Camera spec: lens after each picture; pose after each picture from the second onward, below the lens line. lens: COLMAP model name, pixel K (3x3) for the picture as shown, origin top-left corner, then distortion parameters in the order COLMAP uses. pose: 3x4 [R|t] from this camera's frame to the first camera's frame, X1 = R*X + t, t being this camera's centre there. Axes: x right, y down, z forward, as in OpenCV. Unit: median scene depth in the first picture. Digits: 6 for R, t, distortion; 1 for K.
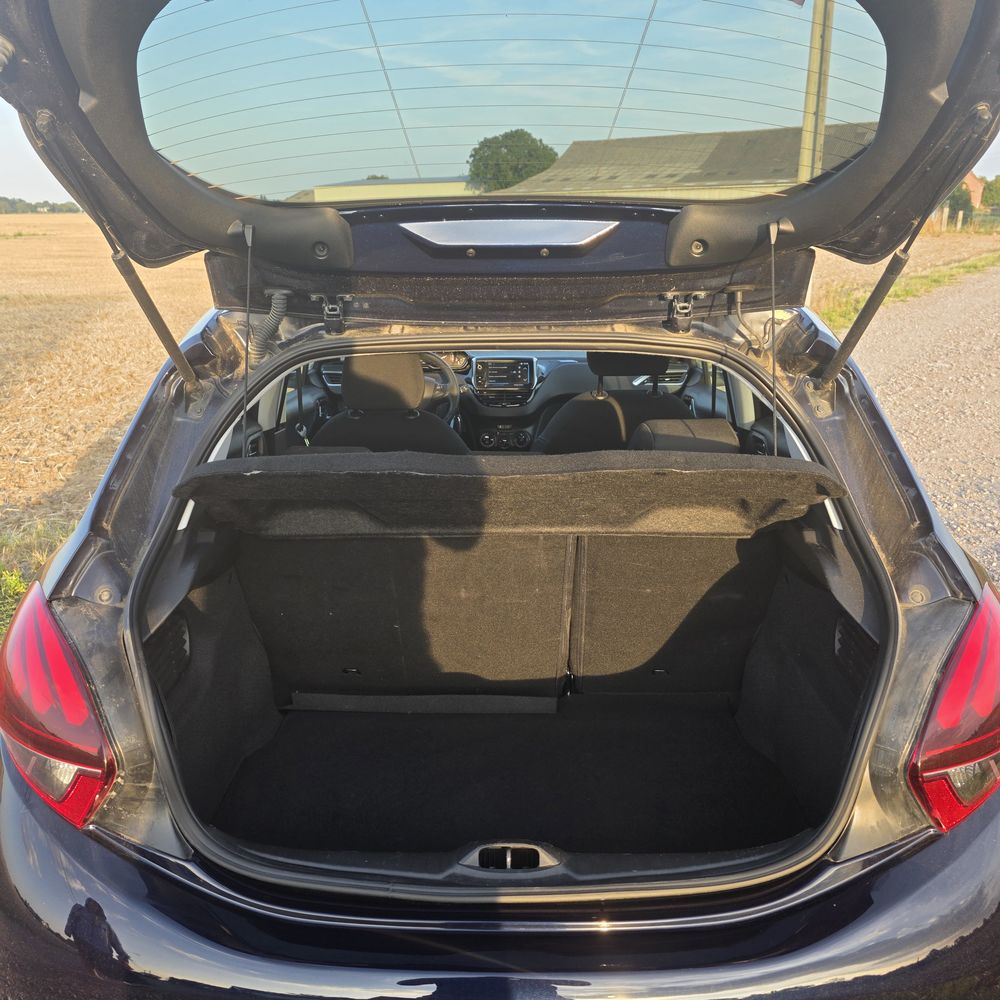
lens RADIAL K [[914.3, 0, 496.0], [0, 914.3, 503.8], [0, 0, 1]] dist [0.043238, -0.039674]
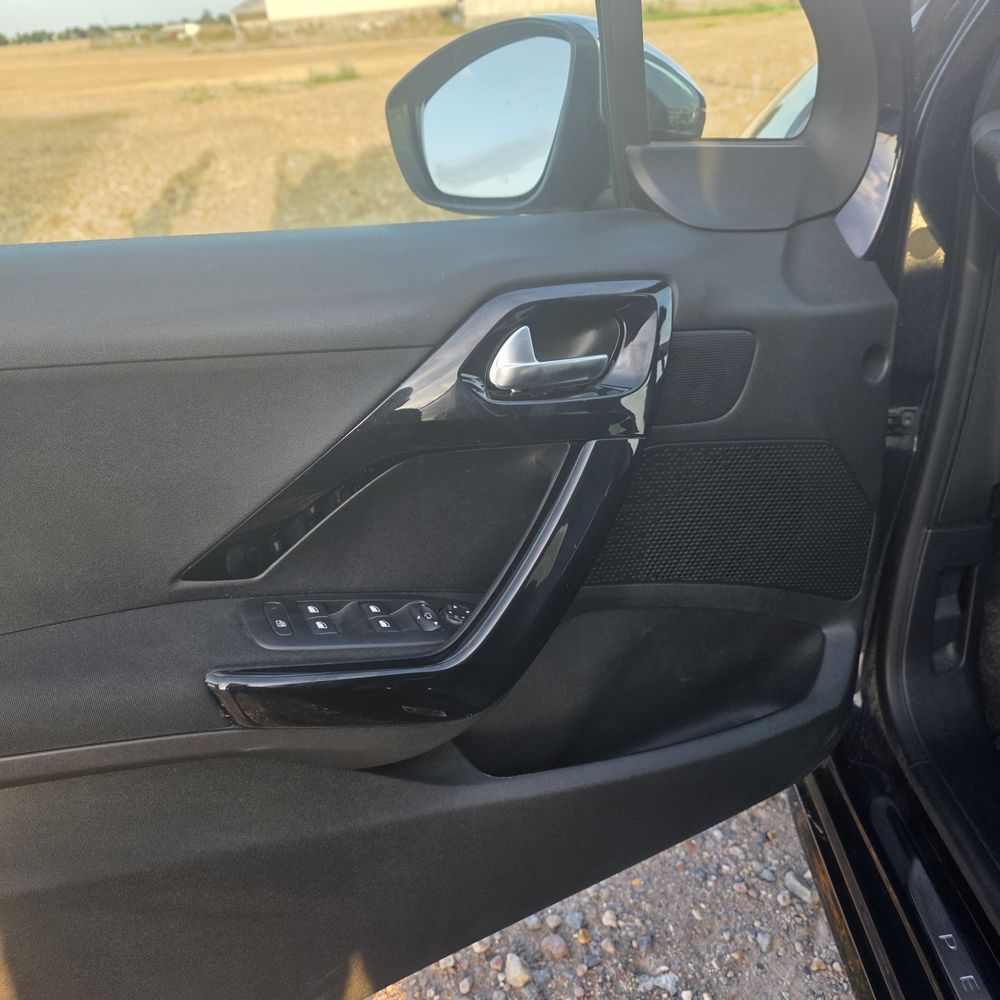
lens RADIAL K [[914.3, 0, 473.1], [0, 914.3, 498.5], [0, 0, 1]] dist [0.043238, -0.039674]
pose [[0.997898, -0.063170, -0.014447, -0.077669], [0.064721, 0.982659, 0.173758, -0.028645], [0.003220, -0.174328, 0.984682, 0.198552]]
